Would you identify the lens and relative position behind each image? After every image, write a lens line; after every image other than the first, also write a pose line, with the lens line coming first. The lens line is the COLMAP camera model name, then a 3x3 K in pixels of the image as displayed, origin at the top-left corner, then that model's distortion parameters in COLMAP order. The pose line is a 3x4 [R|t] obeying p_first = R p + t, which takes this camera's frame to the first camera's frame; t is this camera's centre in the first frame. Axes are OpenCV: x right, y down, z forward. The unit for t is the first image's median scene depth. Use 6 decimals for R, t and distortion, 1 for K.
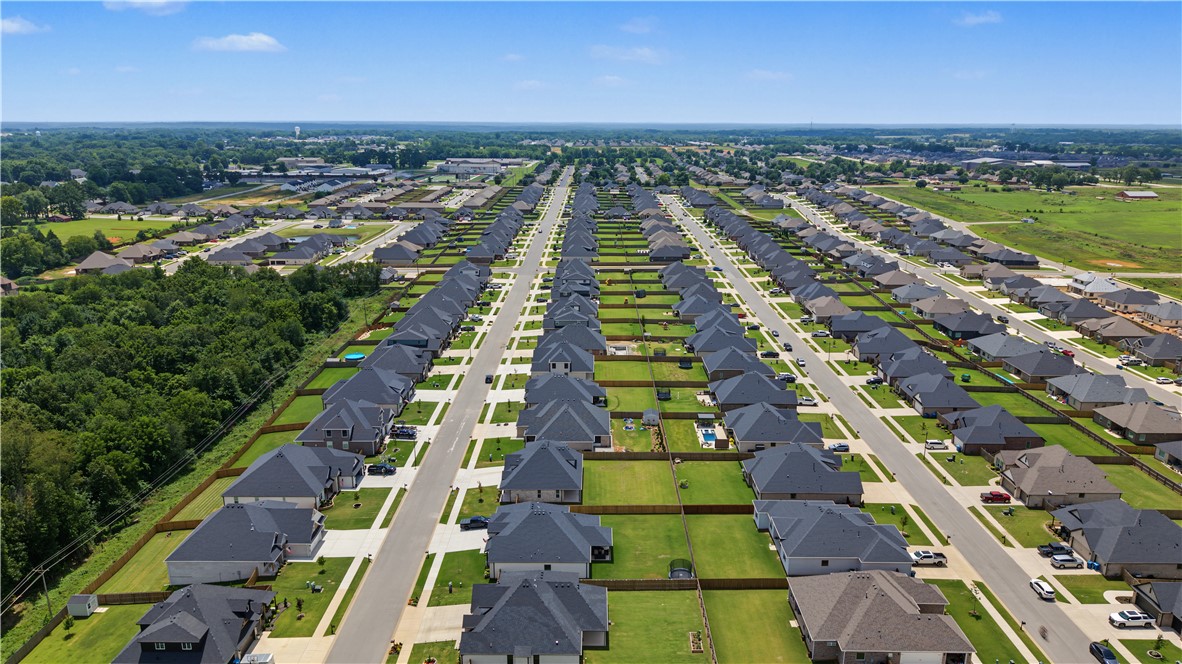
lens RADIAL K [[793.8, 0, 591.0], [0, 793.8, 332.0], [0, 0, 1]] dist [0.038576, -0.044485]
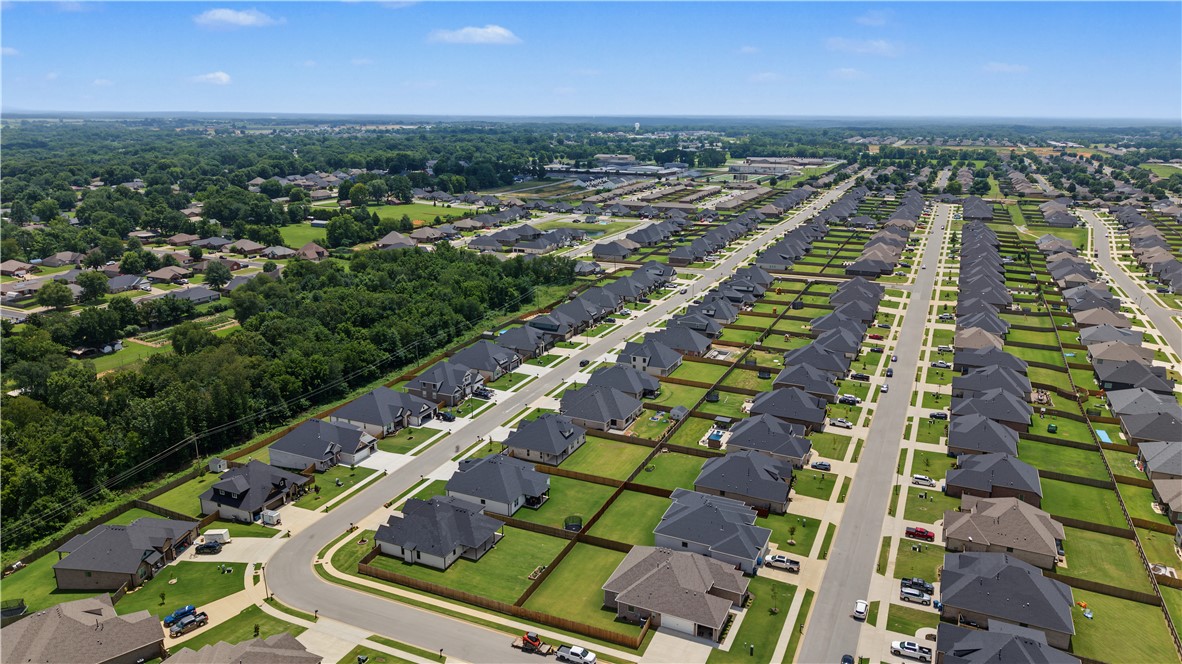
lens RADIAL K [[796.1, 0, 591.0], [0, 796.1, 332.0], [0, 0, 1]] dist [0.100552, -0.142015]
pose [[0.909718, 0.112492, -0.399697, 0.287029], [-0.109668, 0.993515, 0.030012, -0.019542], [0.400482, 0.016531, 0.916156, -0.067504]]
